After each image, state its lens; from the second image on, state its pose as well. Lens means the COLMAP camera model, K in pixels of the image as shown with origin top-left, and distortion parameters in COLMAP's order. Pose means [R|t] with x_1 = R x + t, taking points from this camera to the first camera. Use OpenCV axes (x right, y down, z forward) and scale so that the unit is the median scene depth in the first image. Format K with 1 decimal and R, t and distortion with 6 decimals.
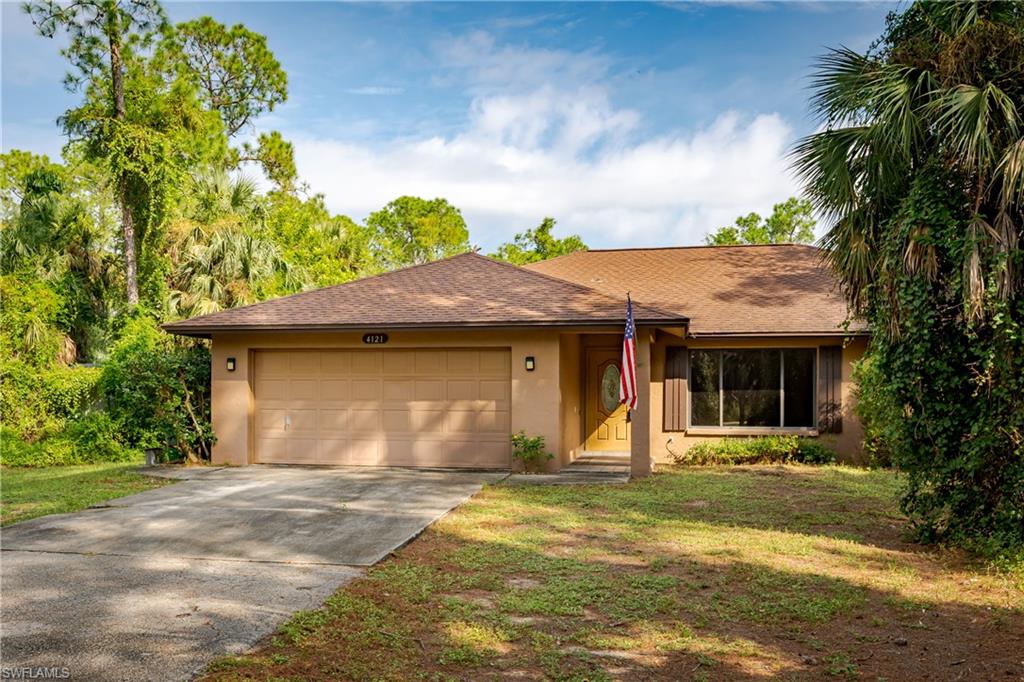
lens RADIAL K [[892.6, 0, 489.1], [0, 892.6, 388.1], [0, 0, 1]] dist [0.006848, -0.004473]
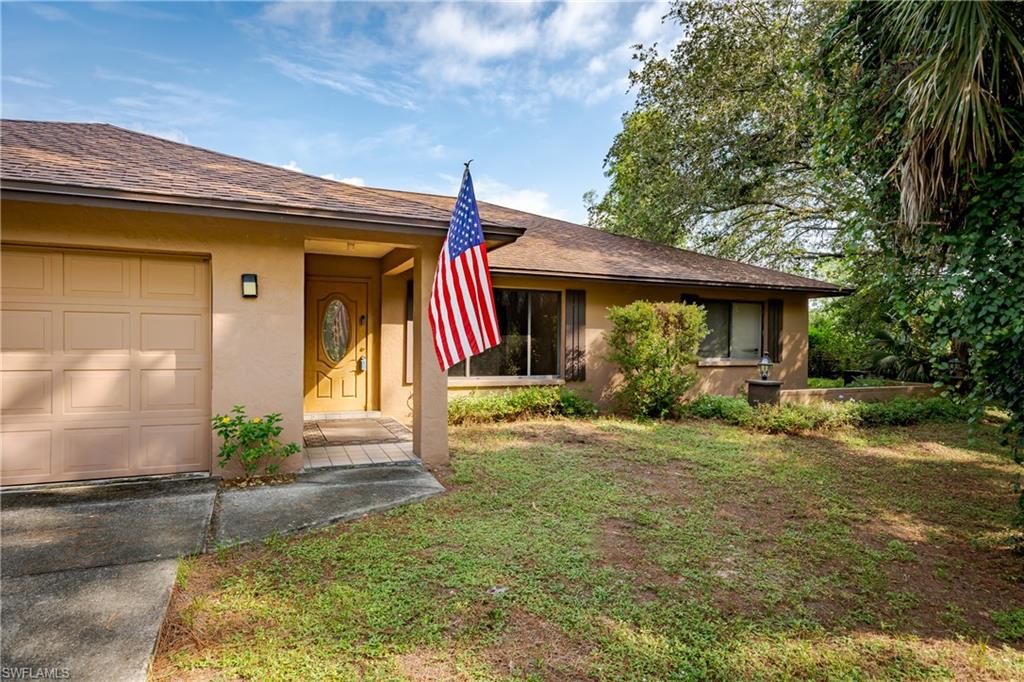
lens RADIAL K [[569.0, 0, 512.0], [0, 569.0, 341.0], [0, 0, 1]] dist [-0.046863, -0.000242]
pose [[0.825156, 0.004375, 0.564888, -0.017214], [-0.013904, 0.999824, 0.012566, 0.000814], [-0.564733, -0.018223, 0.825072, 0.565245]]
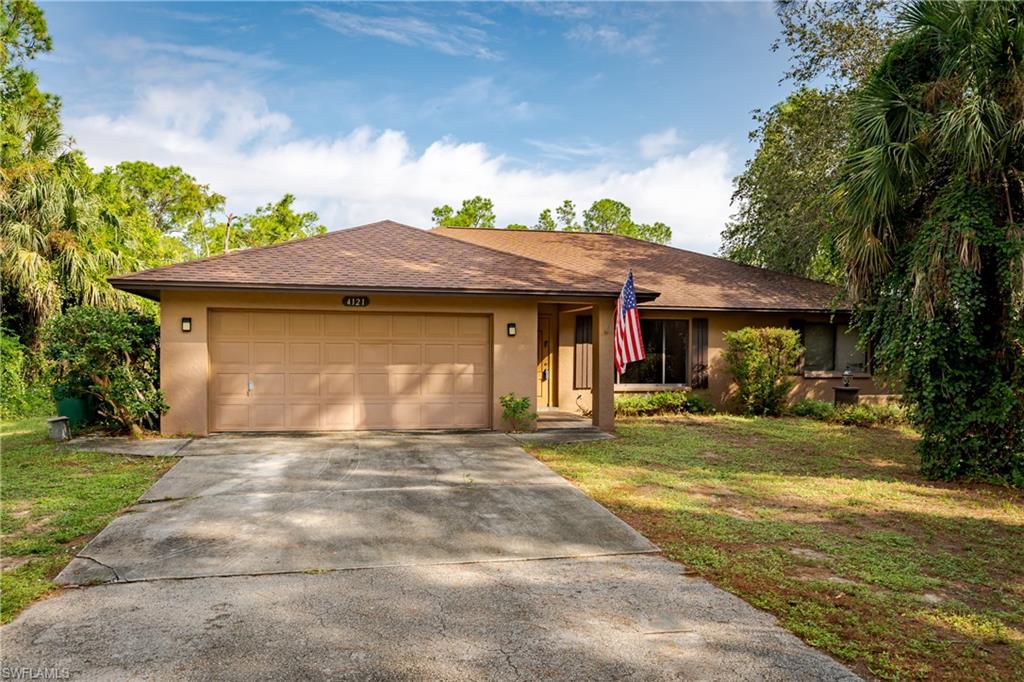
lens RADIAL K [[734.0, 0, 513.9], [0, 734.0, 360.0], [0, 0, 1]] dist [-0.002695, 0.001371]
pose [[0.910517, -0.001293, 0.413469, -0.292690], [-0.007265, 0.999791, 0.019125, -0.007229], [-0.413407, -0.020418, 0.910317, 0.182783]]
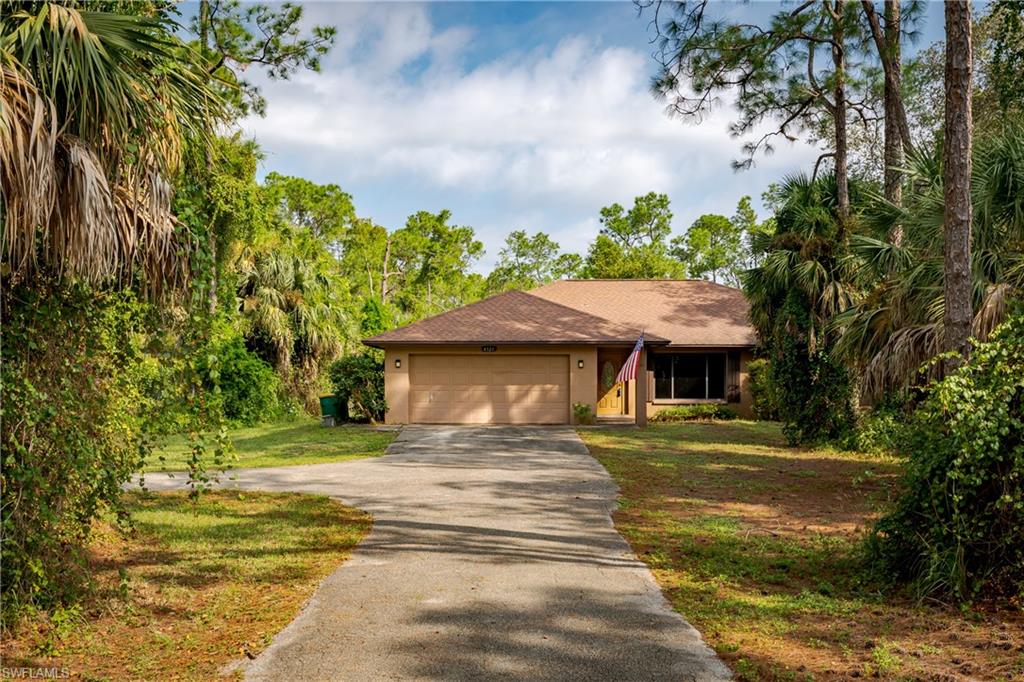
lens RADIAL K [[963.2, 0, 512.7], [0, 963.2, 366.0], [0, 0, 1]] dist [-0.001337, -0.000830]
pose [[0.979076, -0.000841, 0.203491, -0.441024], [0.000269, 0.999996, 0.002838, -0.026775], [-0.203492, -0.002723, 0.979073, -0.783569]]
